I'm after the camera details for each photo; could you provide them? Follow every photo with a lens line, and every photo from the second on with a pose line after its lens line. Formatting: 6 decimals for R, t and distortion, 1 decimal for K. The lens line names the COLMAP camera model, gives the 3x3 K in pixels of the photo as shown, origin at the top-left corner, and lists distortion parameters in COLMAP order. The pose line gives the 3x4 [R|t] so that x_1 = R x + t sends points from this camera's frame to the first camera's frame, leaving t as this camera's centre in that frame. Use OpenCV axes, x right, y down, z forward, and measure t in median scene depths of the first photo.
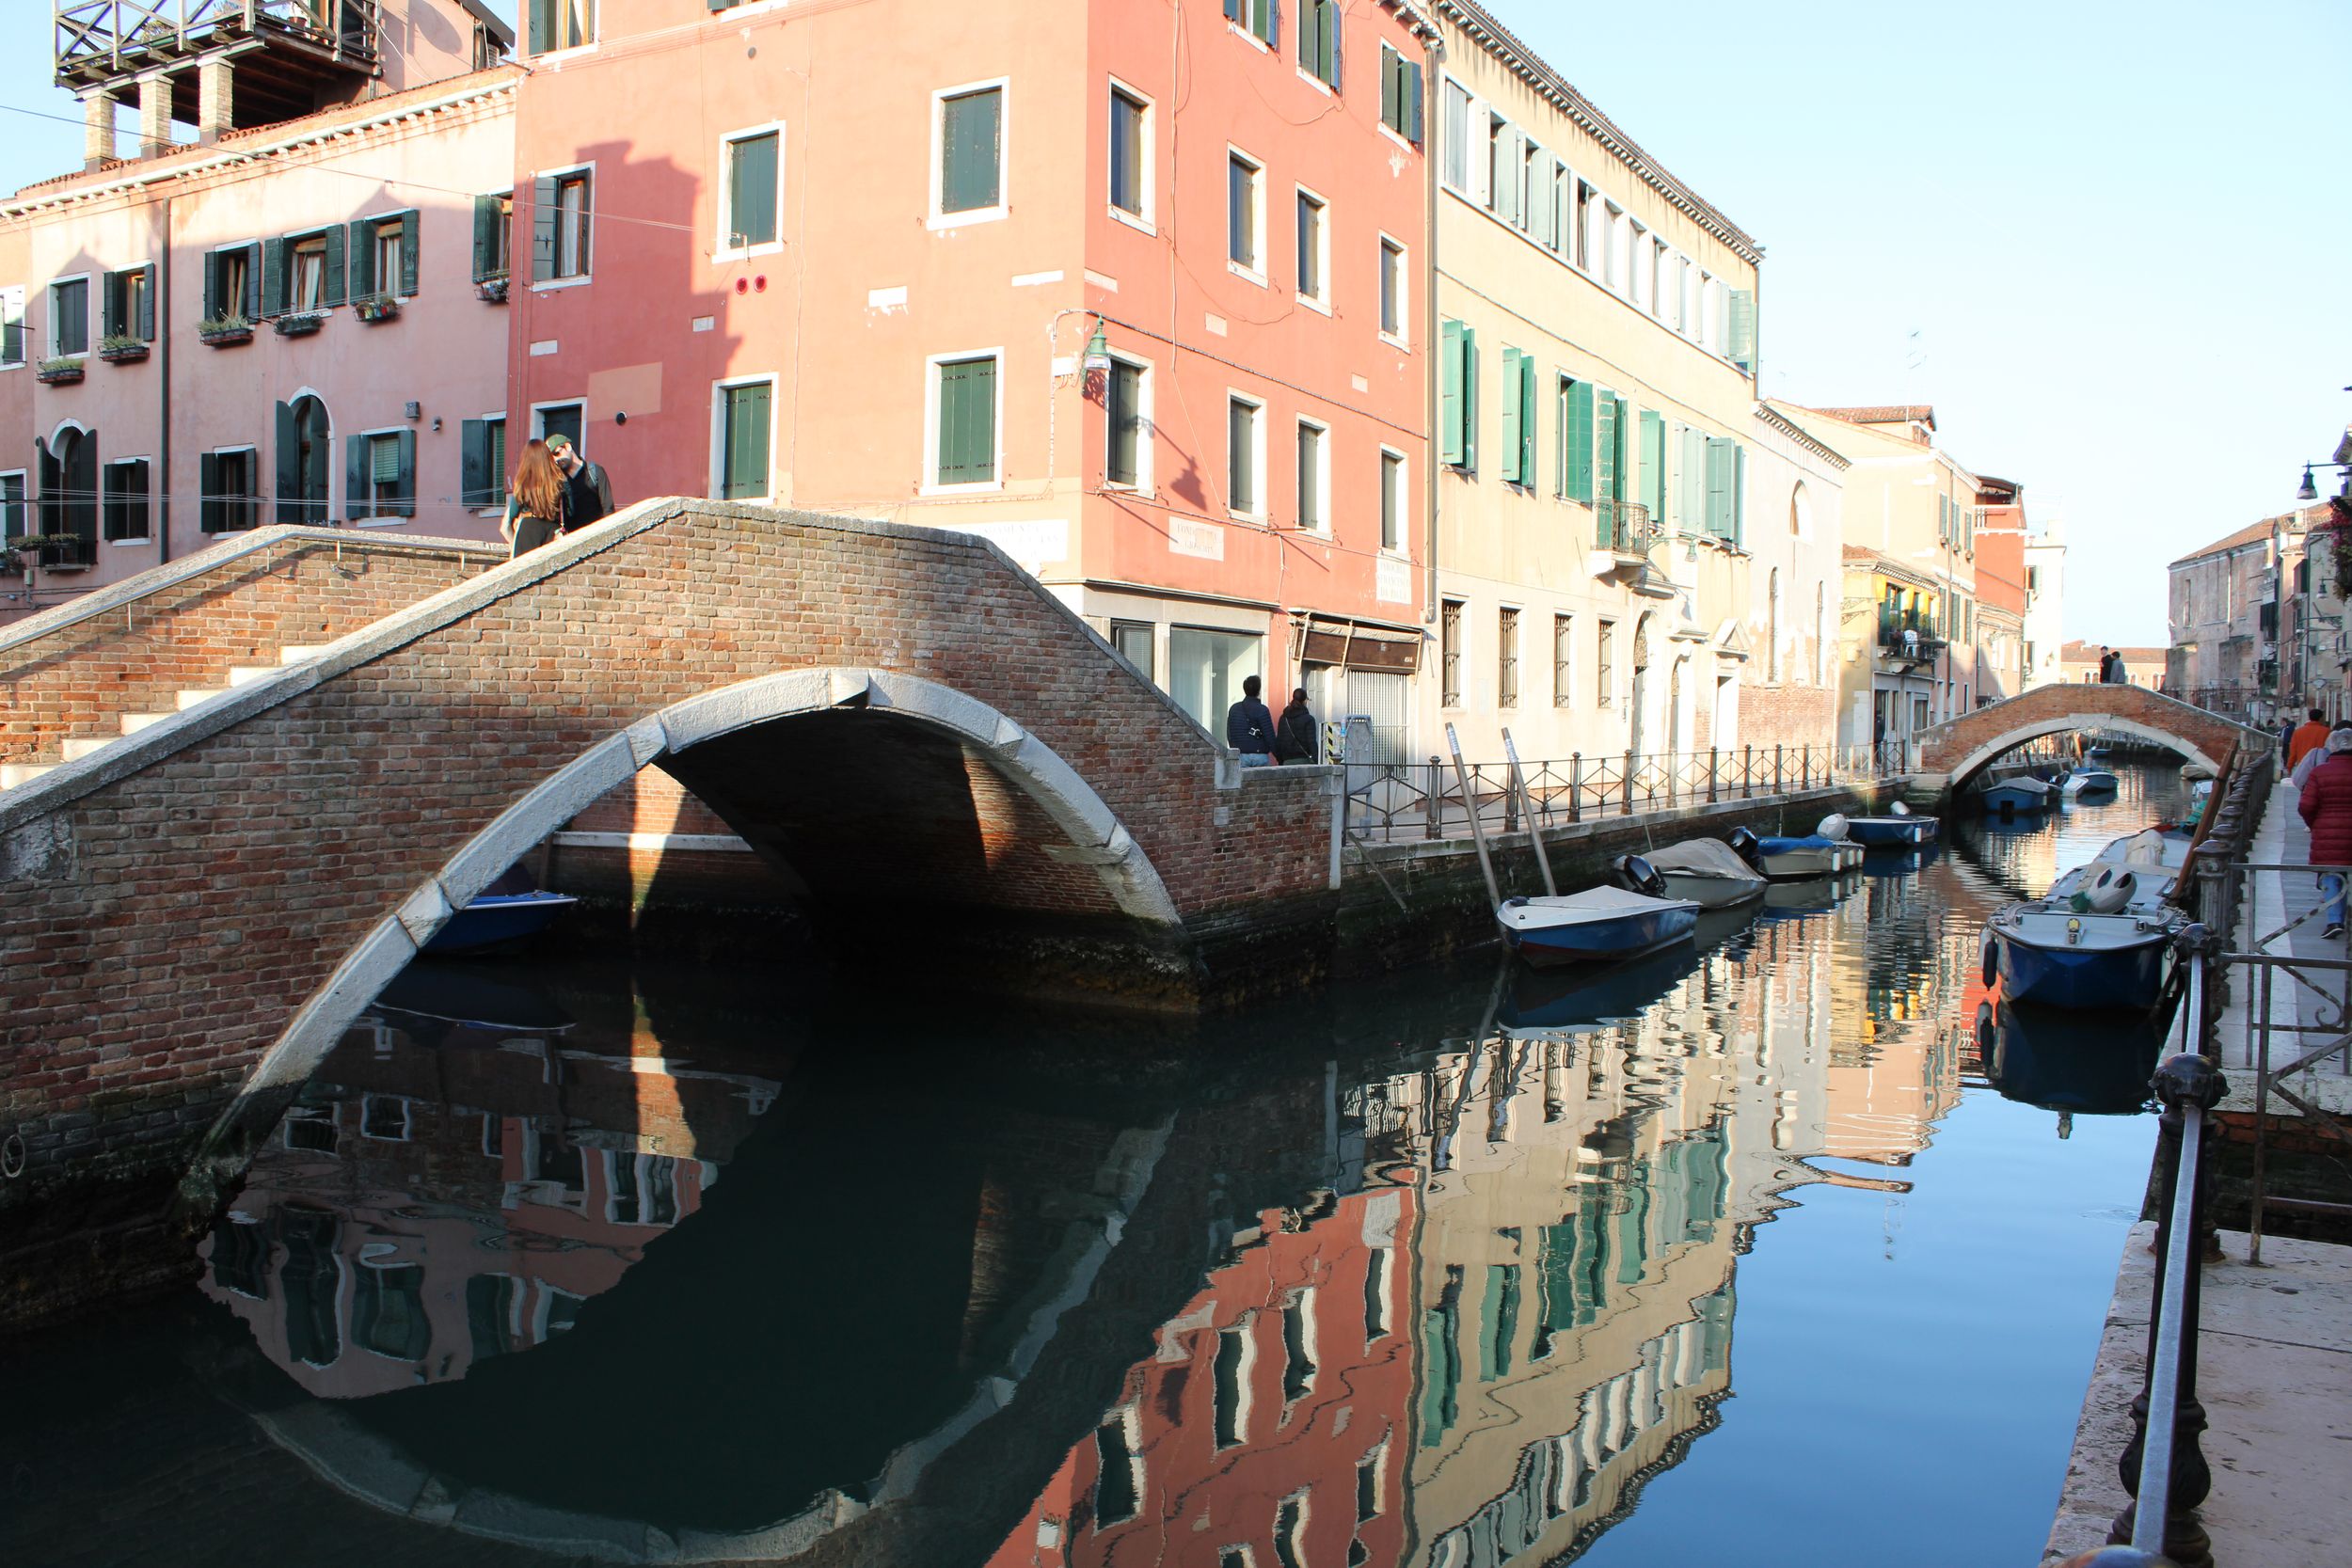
lens RADIAL K [[1977.5, 0, 1171.7], [0, 1977.5, 786.0], [0, 0, 1]] dist [-0.152343, 0.124406]
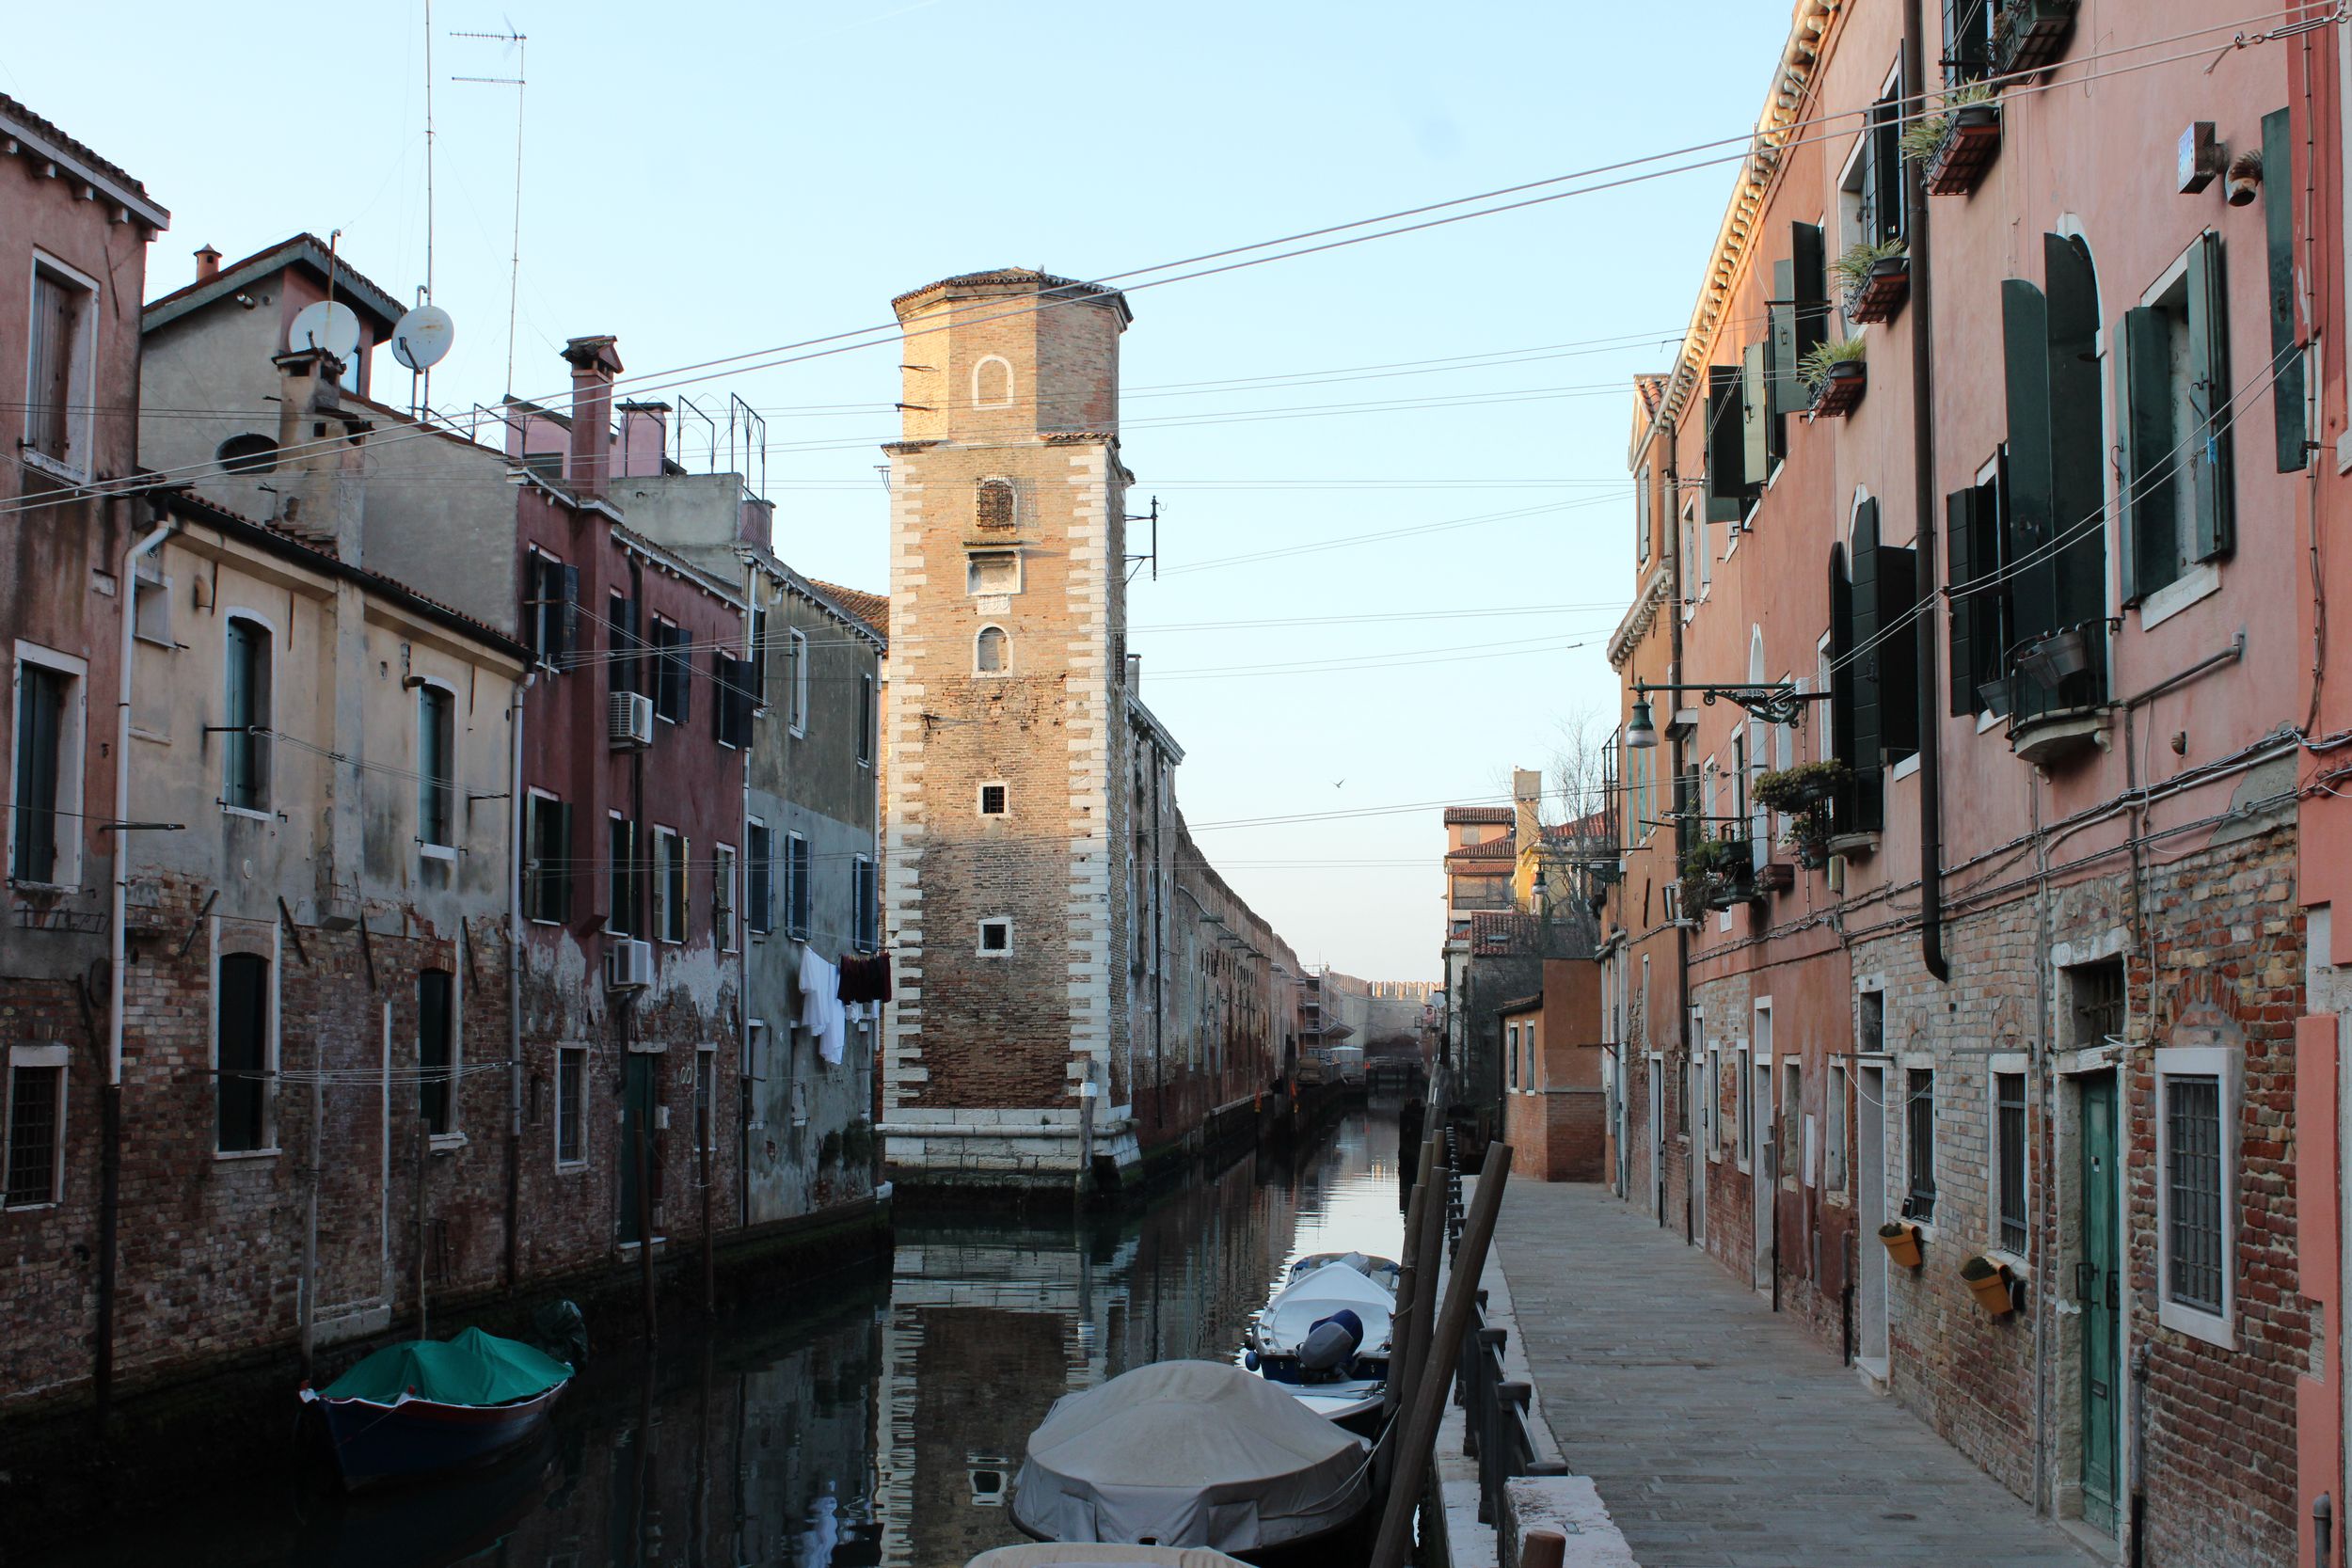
lens RADIAL K [[2802.2, 0, 1176.0], [0, 2802.2, 783.9], [0, 0, 1]] dist [-0.072414, 0.000000]
pose [[0.419467, -0.094156, -0.902874, -0.203143], [-0.037915, 0.991921, -0.121057, -0.100368], [0.906978, 0.085012, 0.412508, 1.252873]]
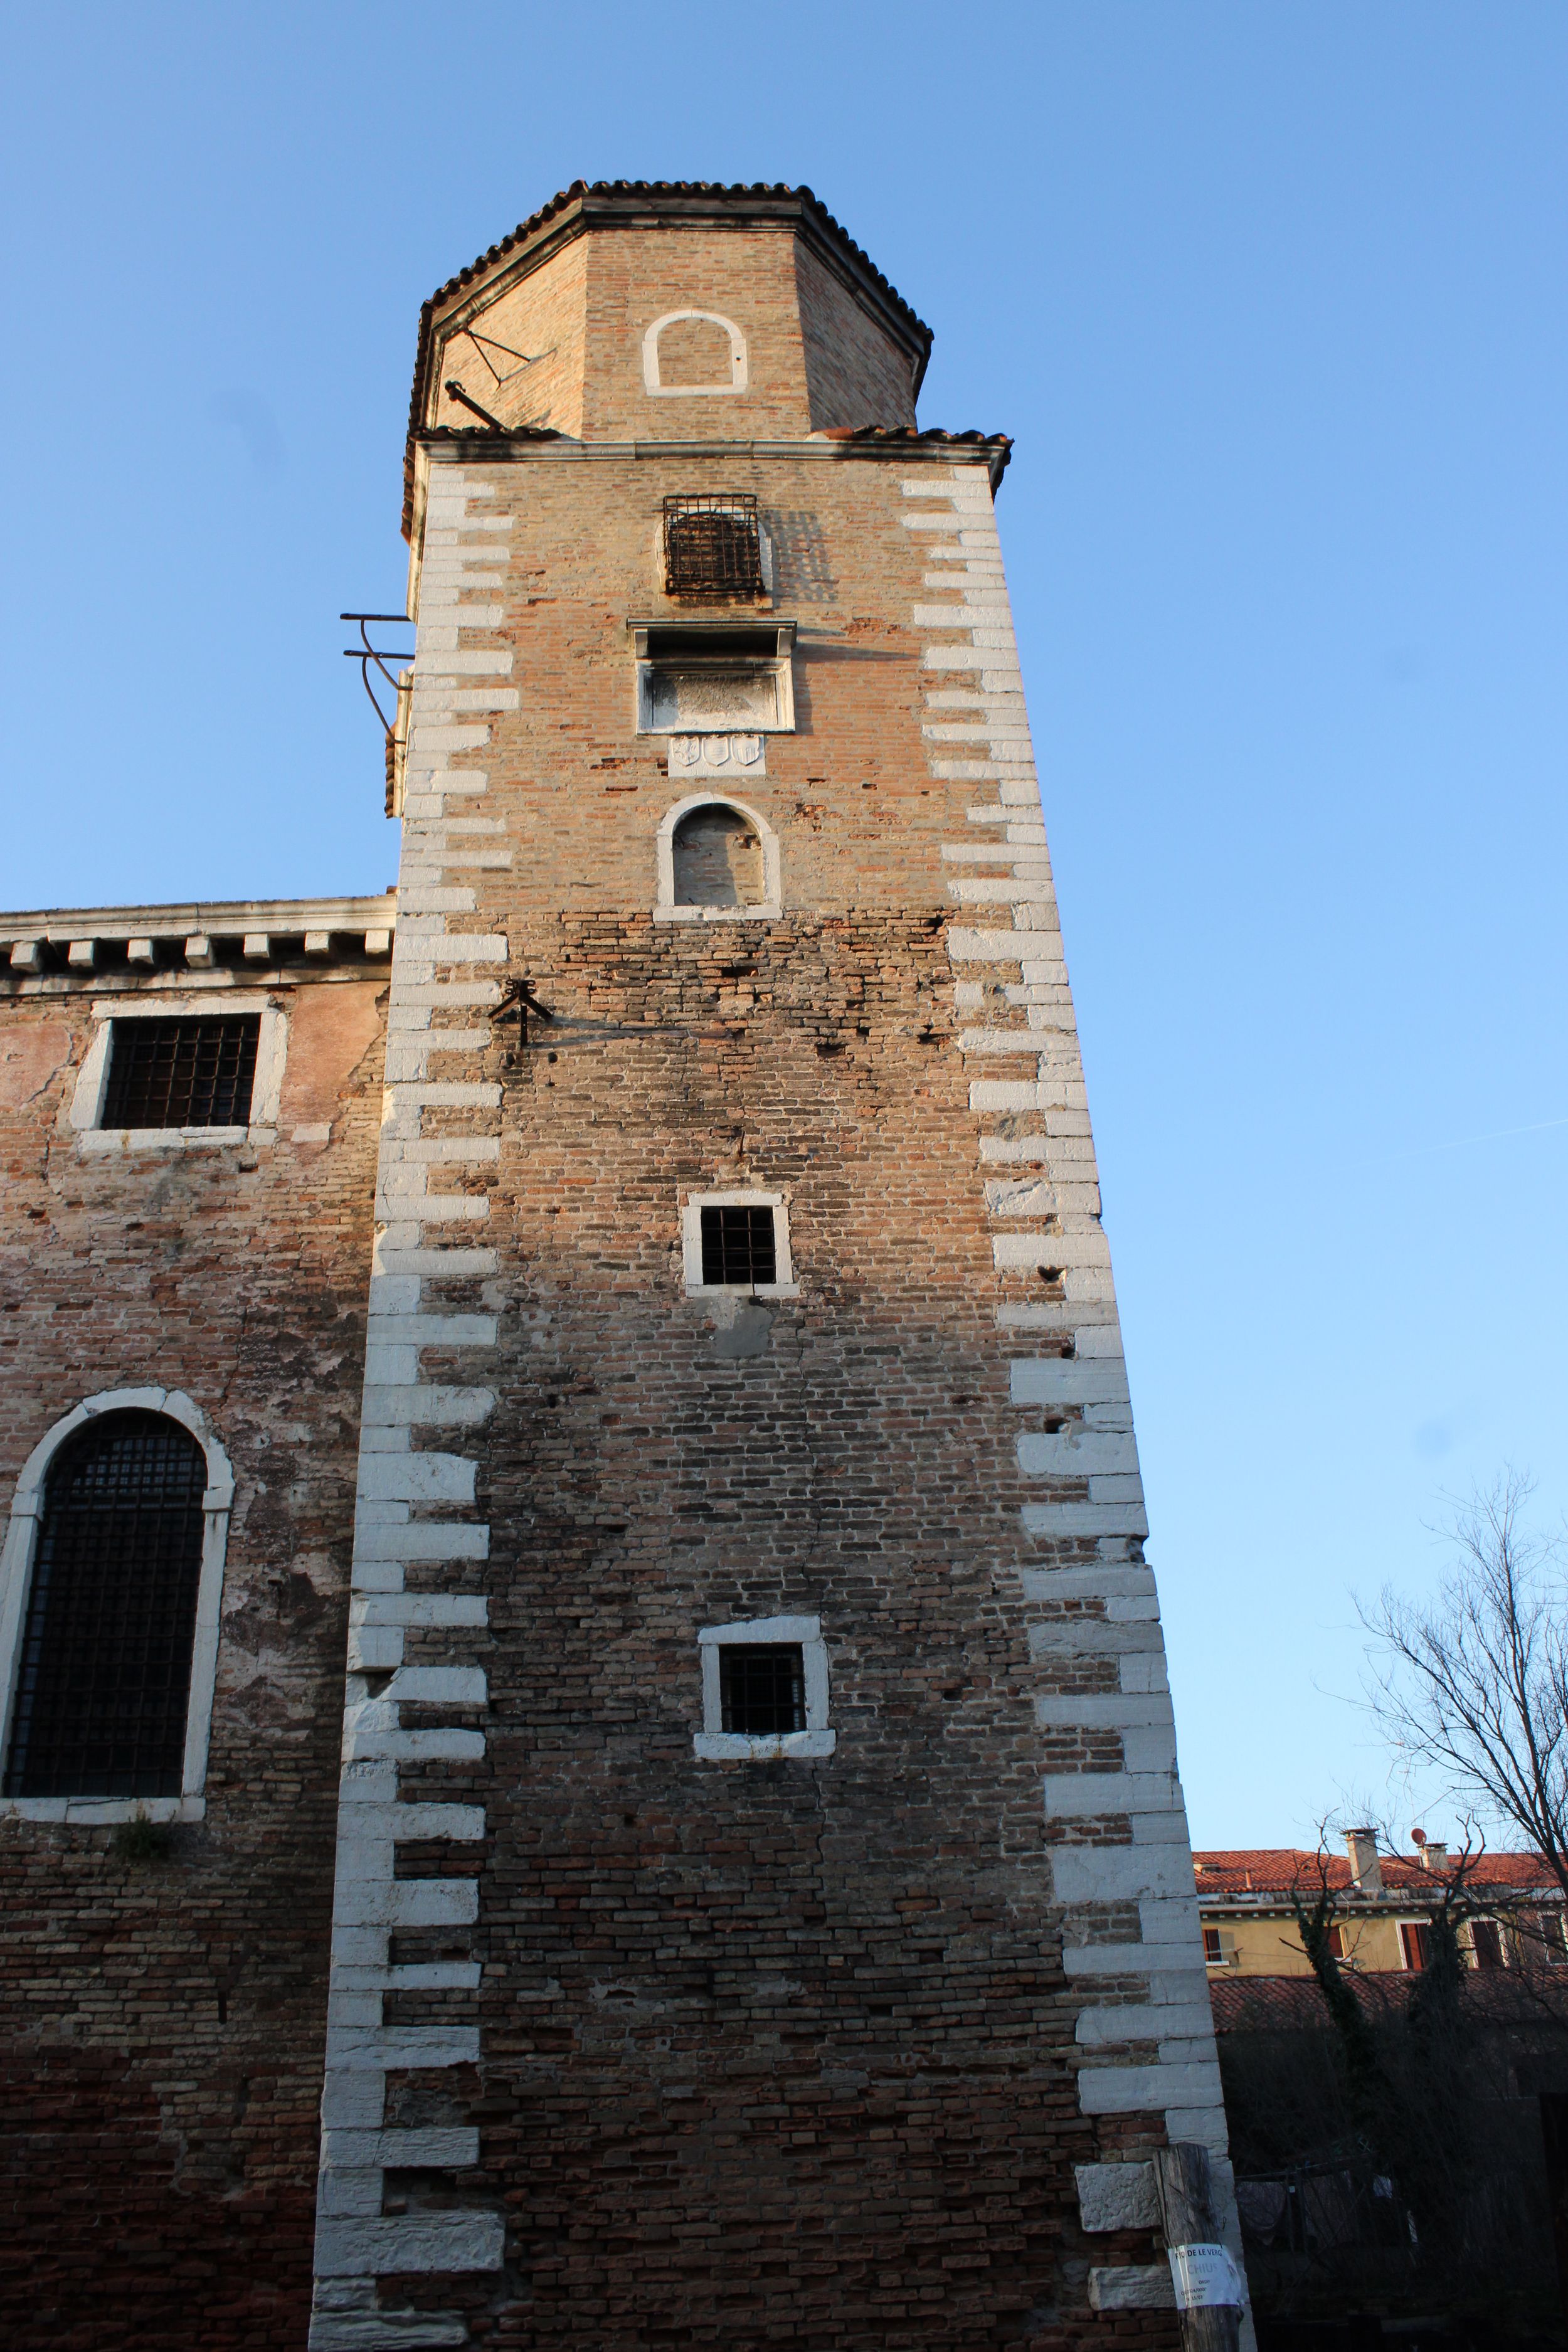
lens RADIAL K [[1977.7, 0, 768.2], [0, 1977.7, 1165.1], [0, 0, 1]] dist [-0.152343, 0.124406]
pose [[0.632371, -0.405943, -0.659786, -3.399514], [0.006244, 0.854347, -0.519666, -0.134070], [0.774641, 0.324502, 0.542798, 2.218789]]
